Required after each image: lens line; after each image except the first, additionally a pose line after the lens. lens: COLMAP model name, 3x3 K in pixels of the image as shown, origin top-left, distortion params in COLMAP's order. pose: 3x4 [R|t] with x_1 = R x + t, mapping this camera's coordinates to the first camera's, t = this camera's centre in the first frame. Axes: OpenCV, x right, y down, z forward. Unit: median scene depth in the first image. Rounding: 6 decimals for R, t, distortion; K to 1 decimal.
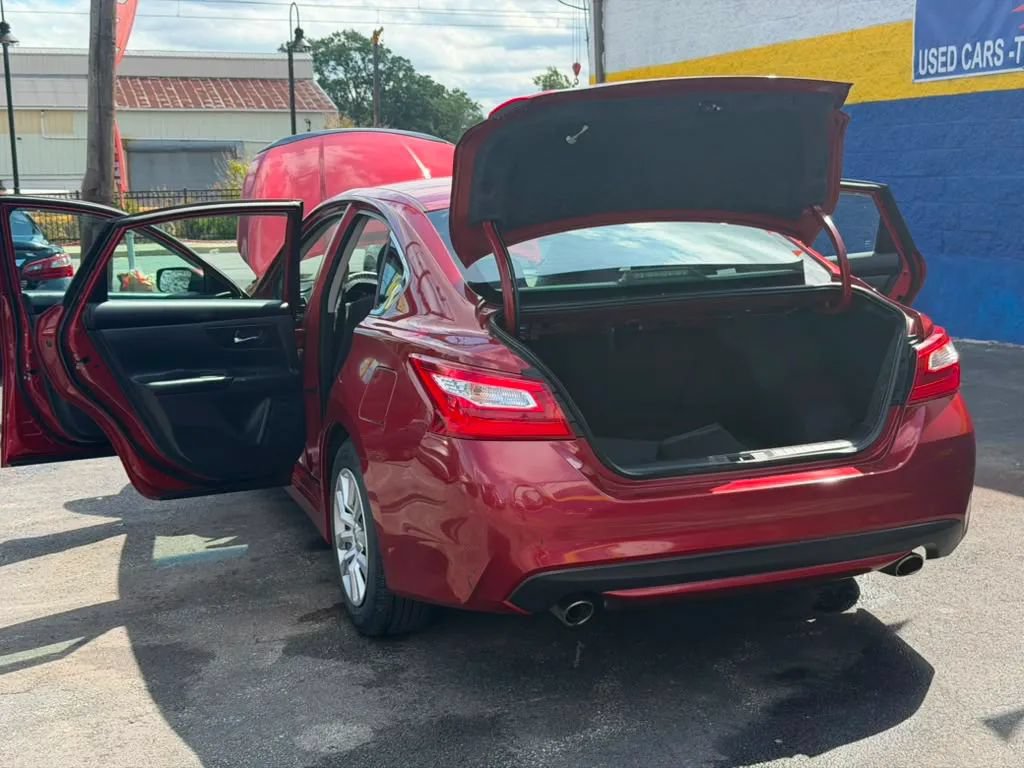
lens RADIAL K [[1317.9, 0, 496.2], [0, 1317.9, 374.9], [0, 0, 1]] dist [0.107970, 0.000000]
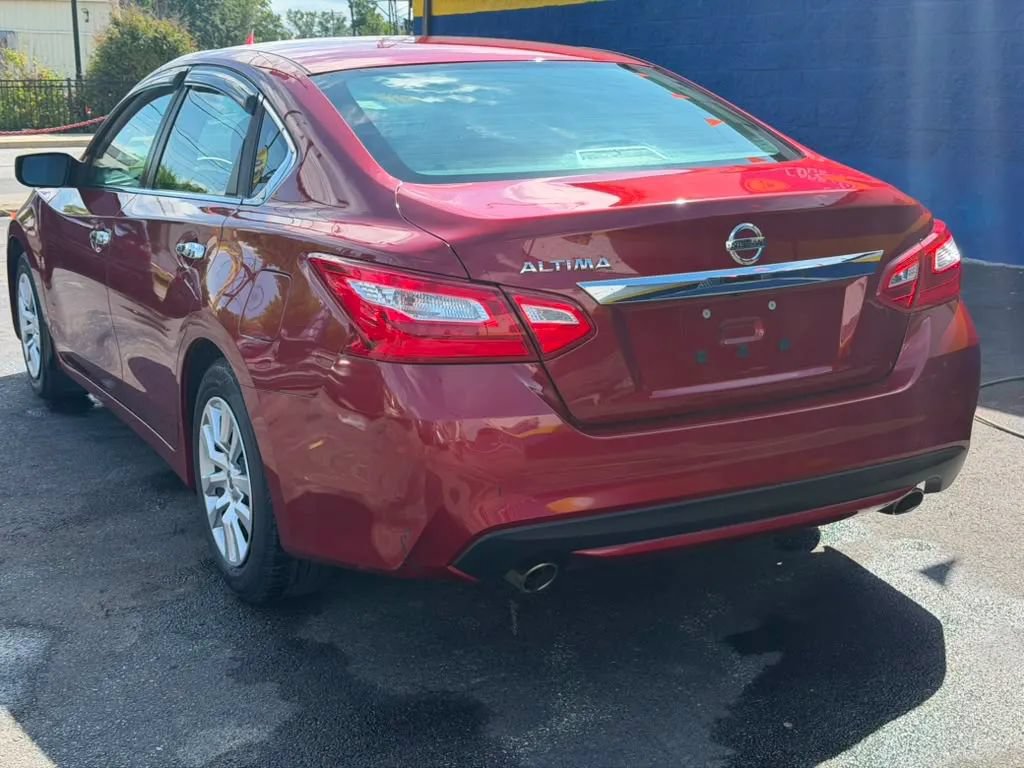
lens RADIAL K [[1317.9, 0, 494.8], [0, 1317.9, 382.3], [0, 0, 1]] dist [0.107970, 0.000000]
pose [[0.988917, -0.015801, 0.147629, -0.073500], [0.004423, 0.997015, 0.077084, 0.000821], [-0.148406, -0.075577, 0.986034, 0.206568]]
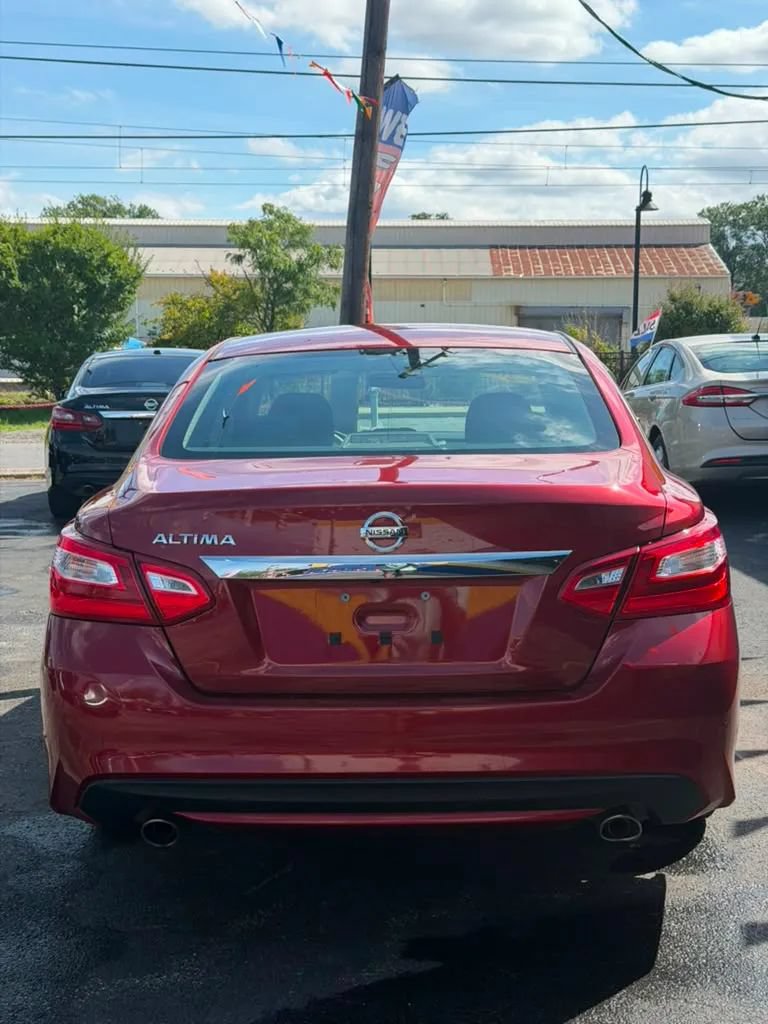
lens RADIAL K [[1317.9, 0, 390.4], [0, 1317.9, 513.2], [0, 0, 1]] dist [0.107970, 0.000000]
pose [[0.937440, 0.058331, -0.343226, 0.431765], [-0.065103, 0.997845, -0.008230, -0.022970], [0.342006, 0.030061, 0.939217, 0.225092]]
